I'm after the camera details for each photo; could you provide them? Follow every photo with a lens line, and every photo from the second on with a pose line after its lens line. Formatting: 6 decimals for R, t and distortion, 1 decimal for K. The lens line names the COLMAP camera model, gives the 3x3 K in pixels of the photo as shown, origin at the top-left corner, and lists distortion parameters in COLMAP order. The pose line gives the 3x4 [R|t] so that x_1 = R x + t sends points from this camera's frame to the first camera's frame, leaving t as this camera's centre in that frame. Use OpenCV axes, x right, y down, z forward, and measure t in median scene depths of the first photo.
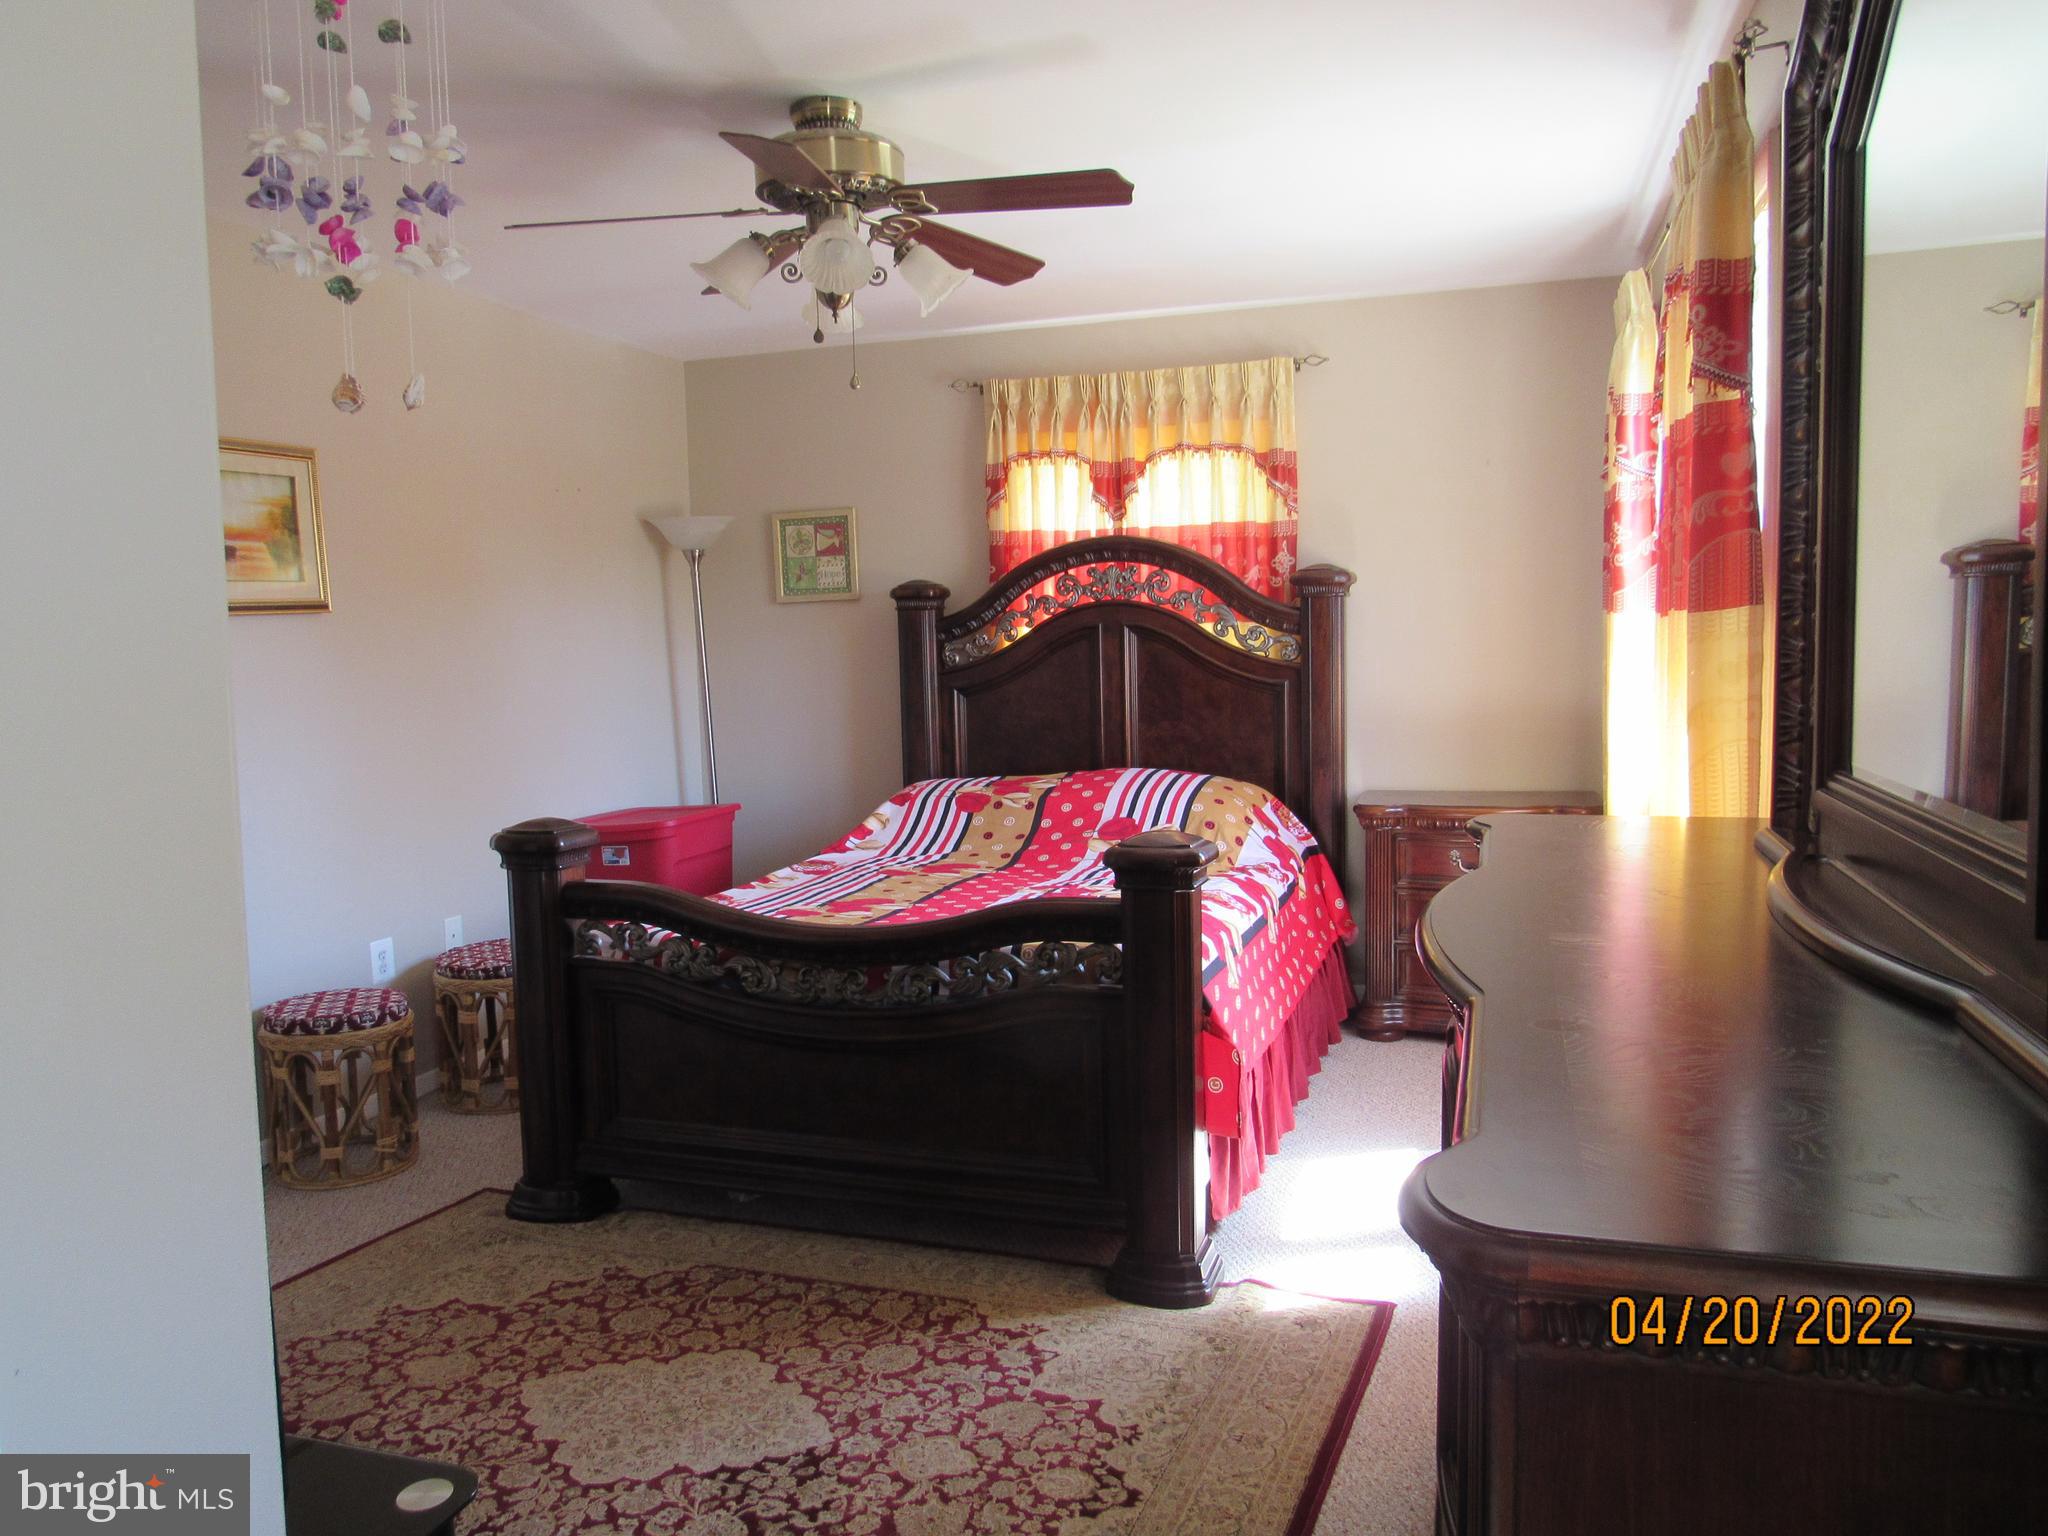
lens RADIAL K [[1448.4, 0, 1020.2], [0, 1448.4, 772.7], [0, 0, 1]] dist [-0.038718, 0.024931]
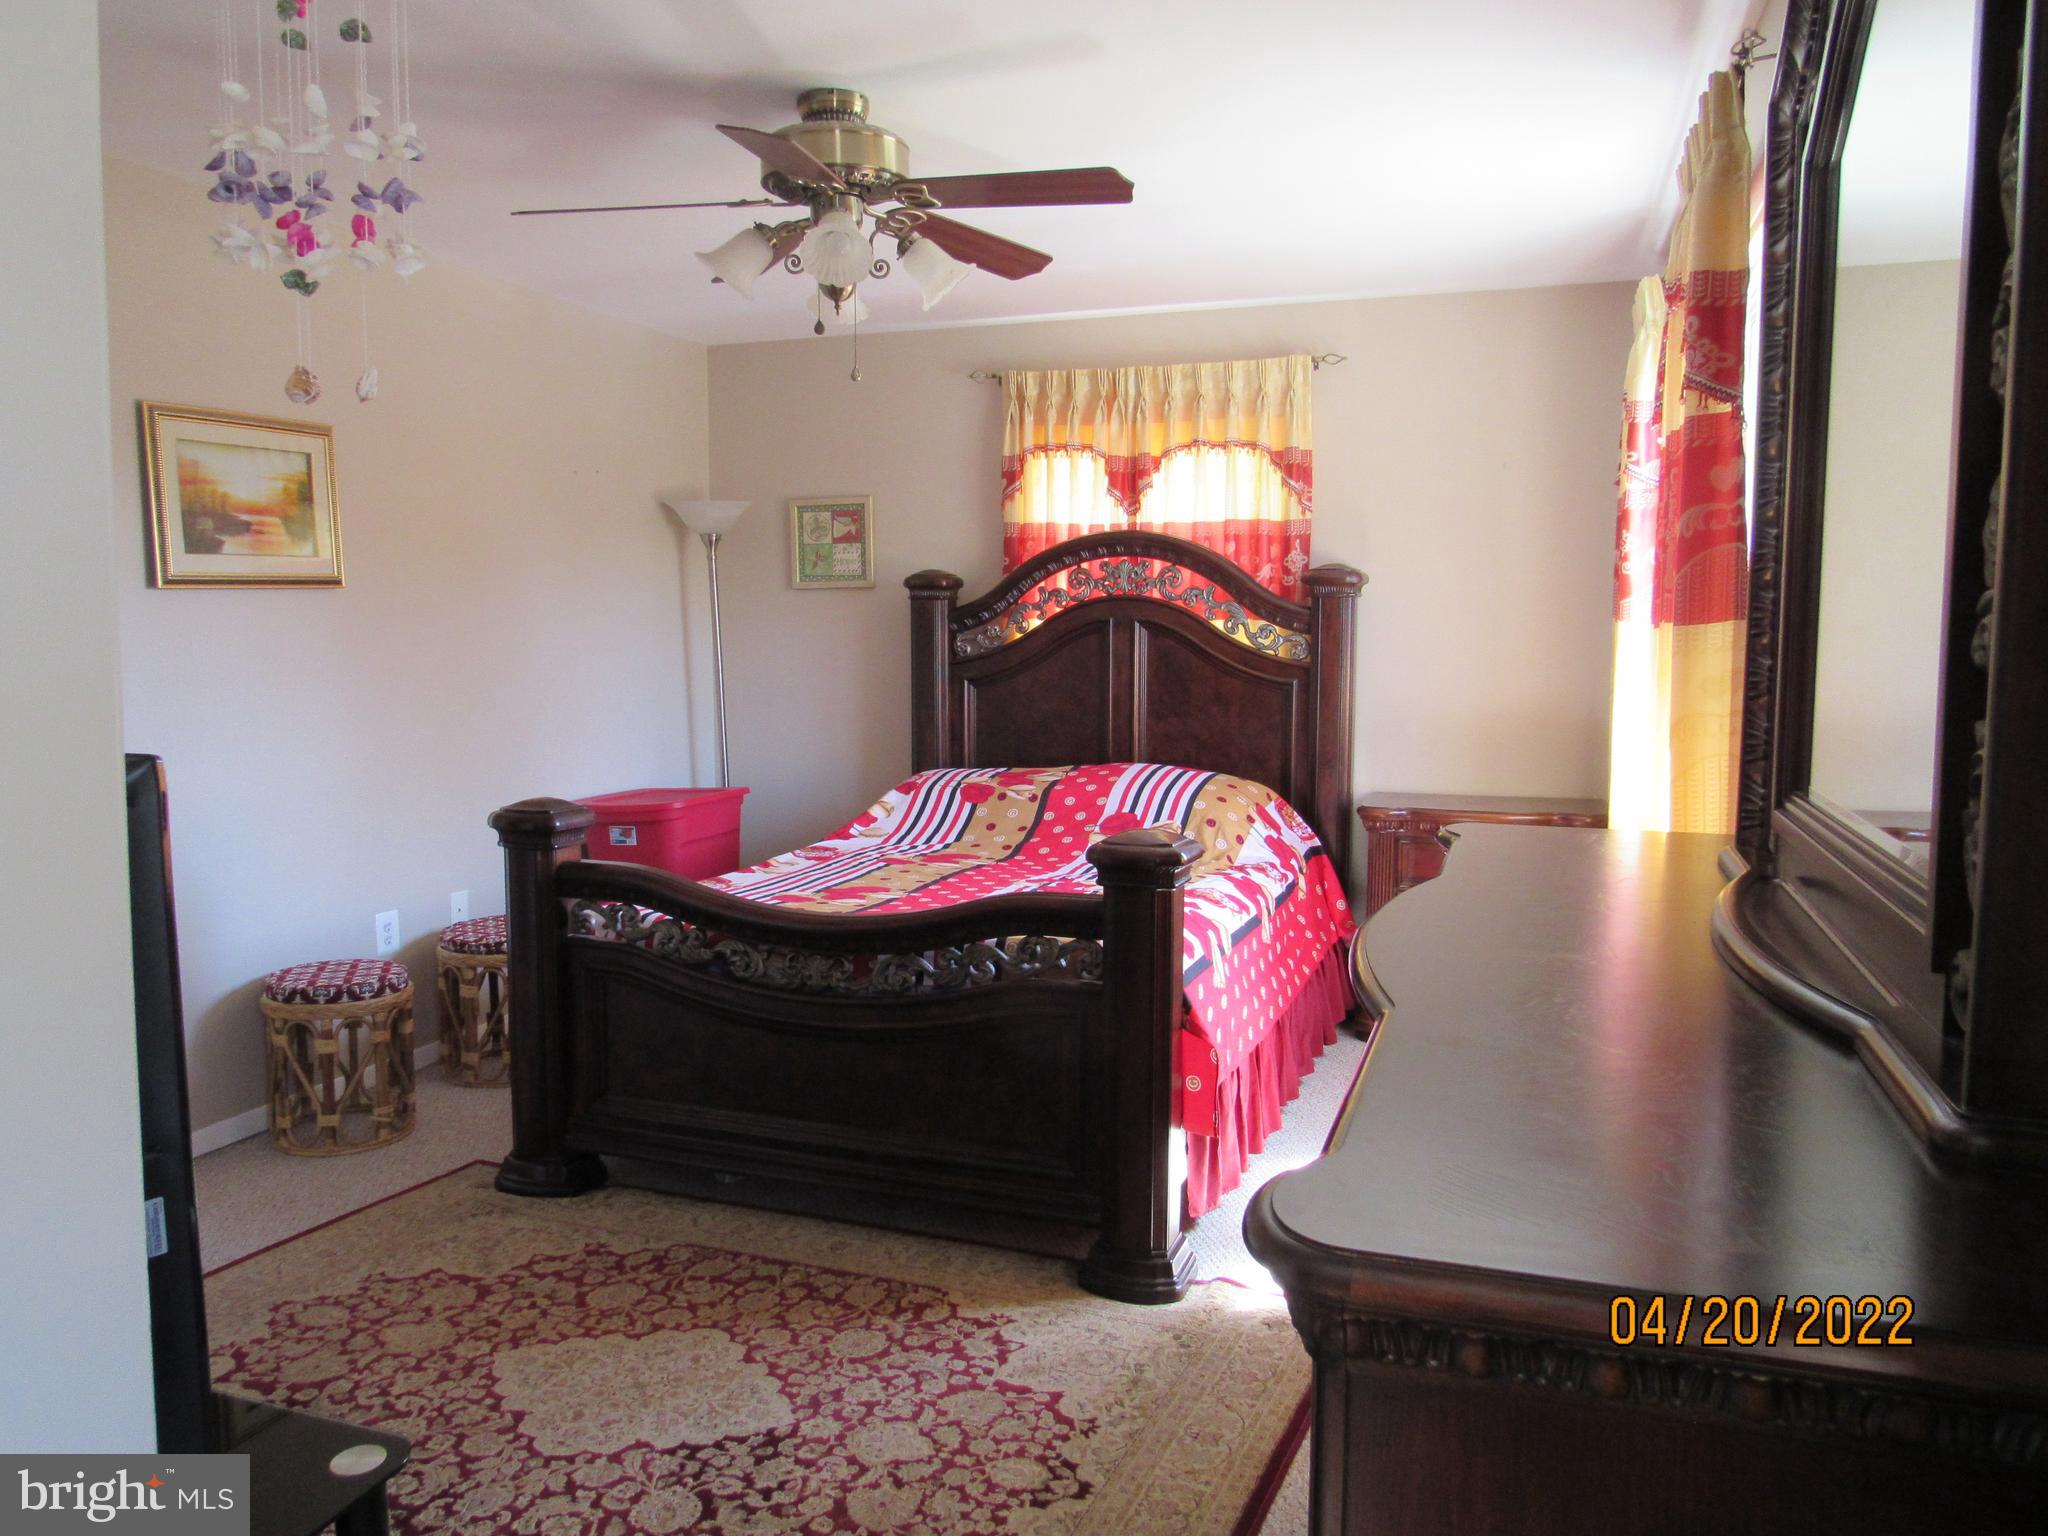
lens RADIAL K [[1448.4, 0, 1018.6], [0, 1448.4, 770.1], [0, 0, 1]] dist [-0.038718, 0.024931]
pose [[0.999321, 0.028105, -0.023823, 0.028484], [-0.027956, 0.999588, 0.006566, -0.004046], [0.023997, -0.005895, 0.999695, -0.004325]]
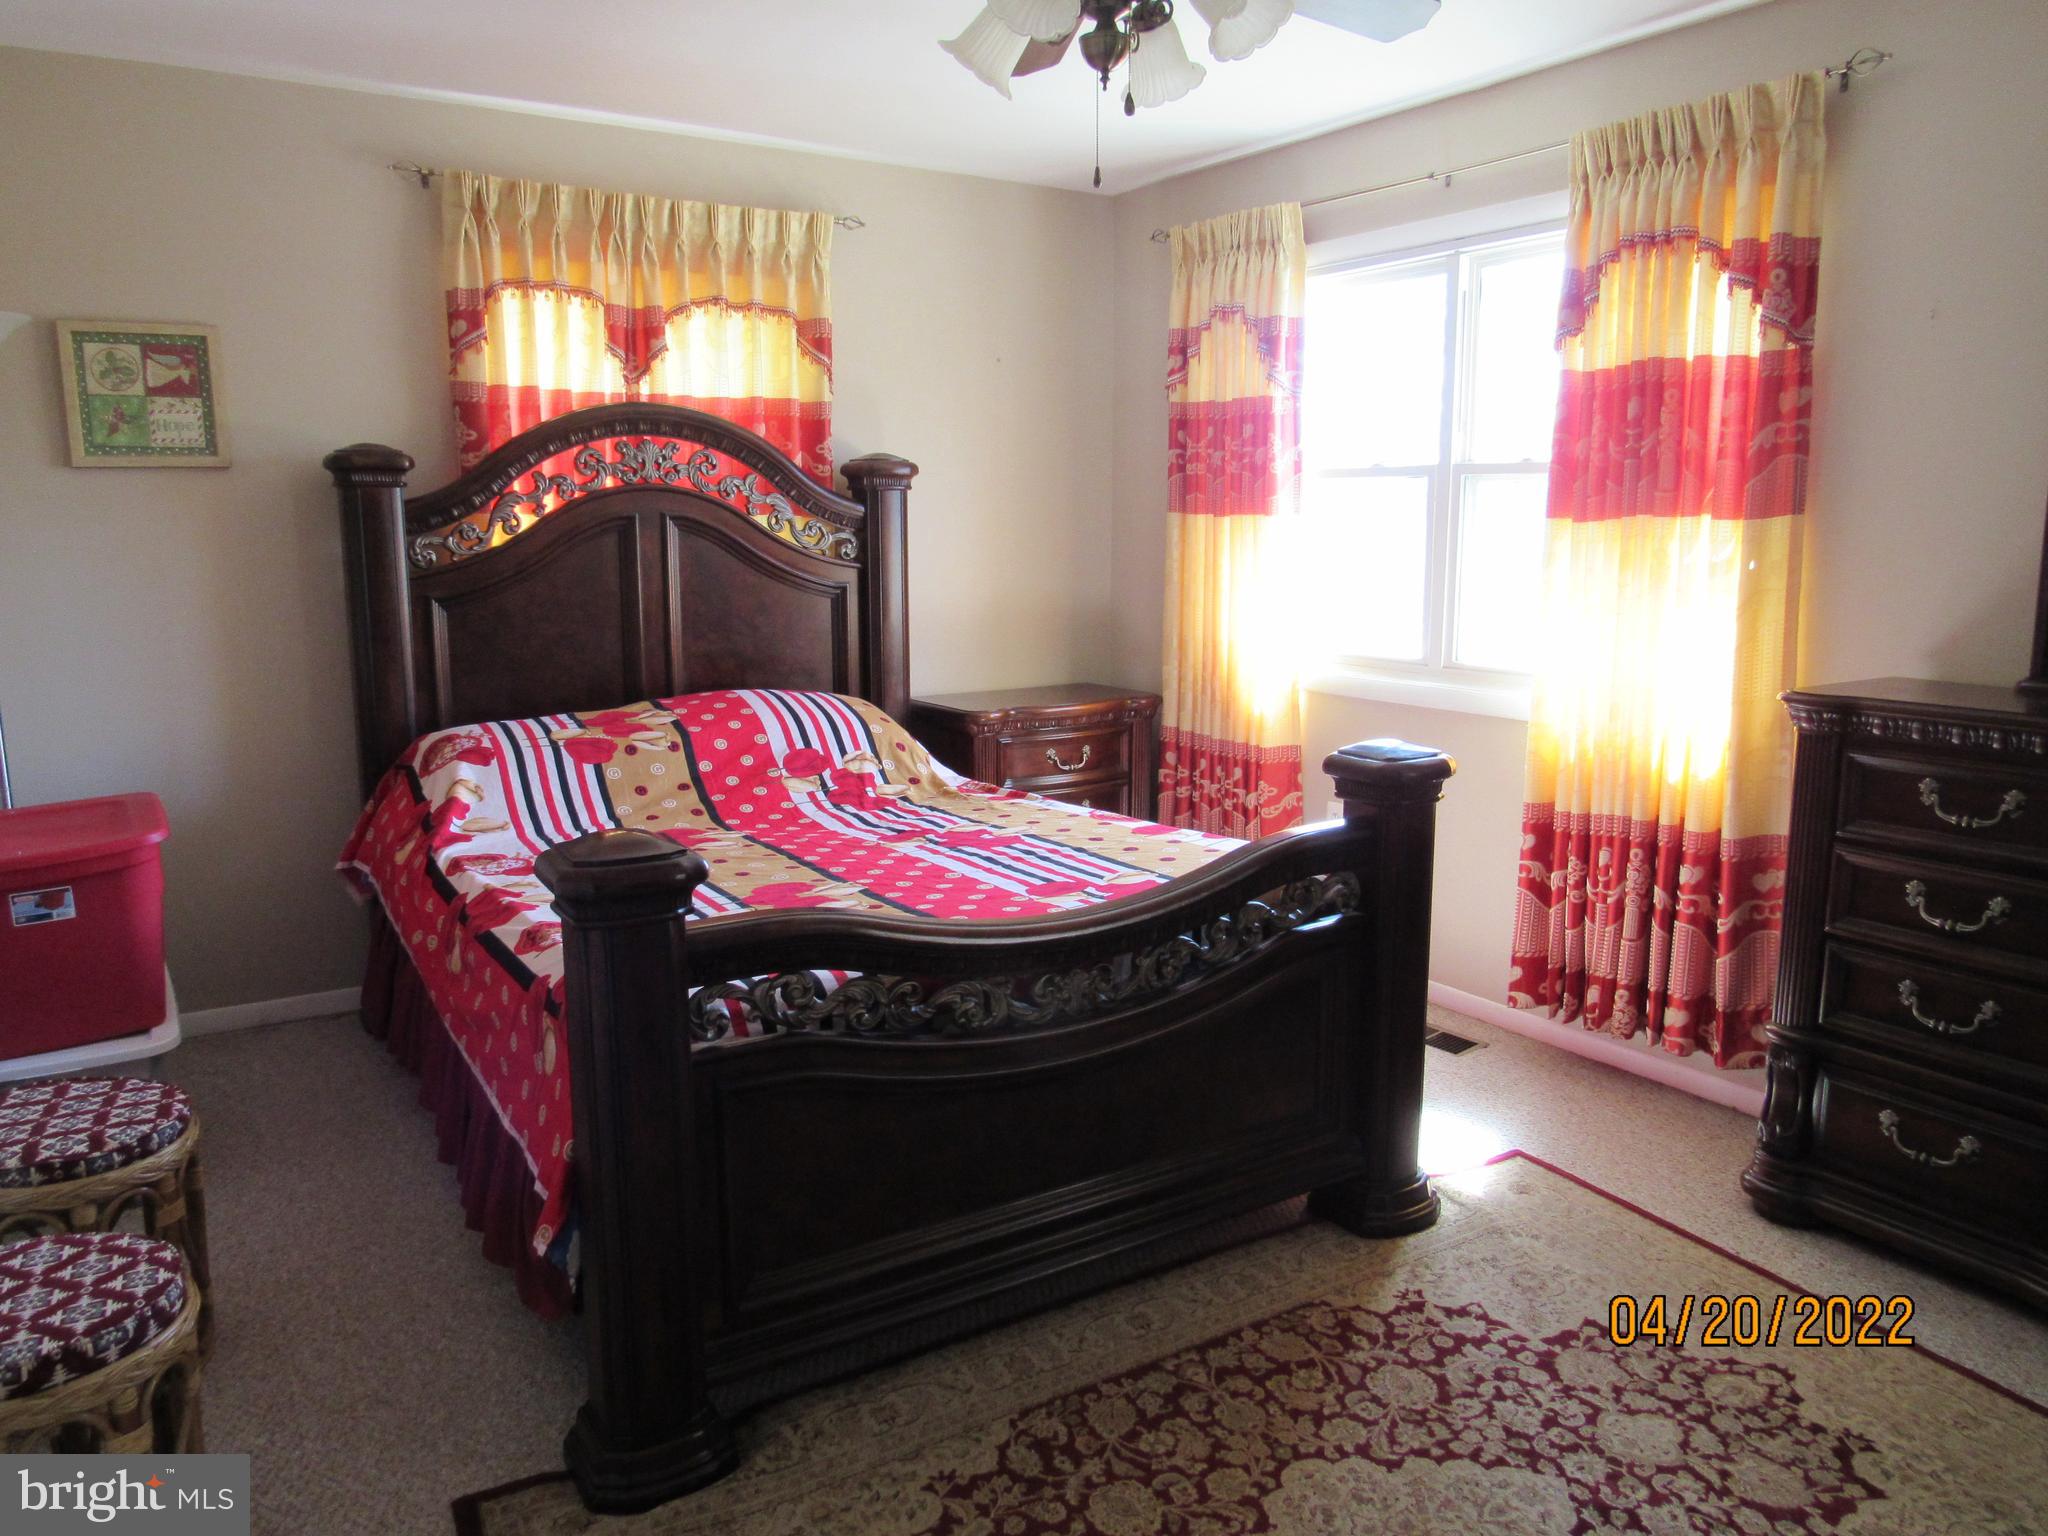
lens RADIAL K [[1448.4, 0, 1026.7], [0, 1448.4, 763.4], [0, 0, 1]] dist [-0.038718, 0.024931]
pose [[0.634137, -0.105484, 0.765992, -0.678892], [0.060058, 0.994377, 0.087215, -0.035405], [-0.770885, -0.009302, 0.636906, 0.515340]]
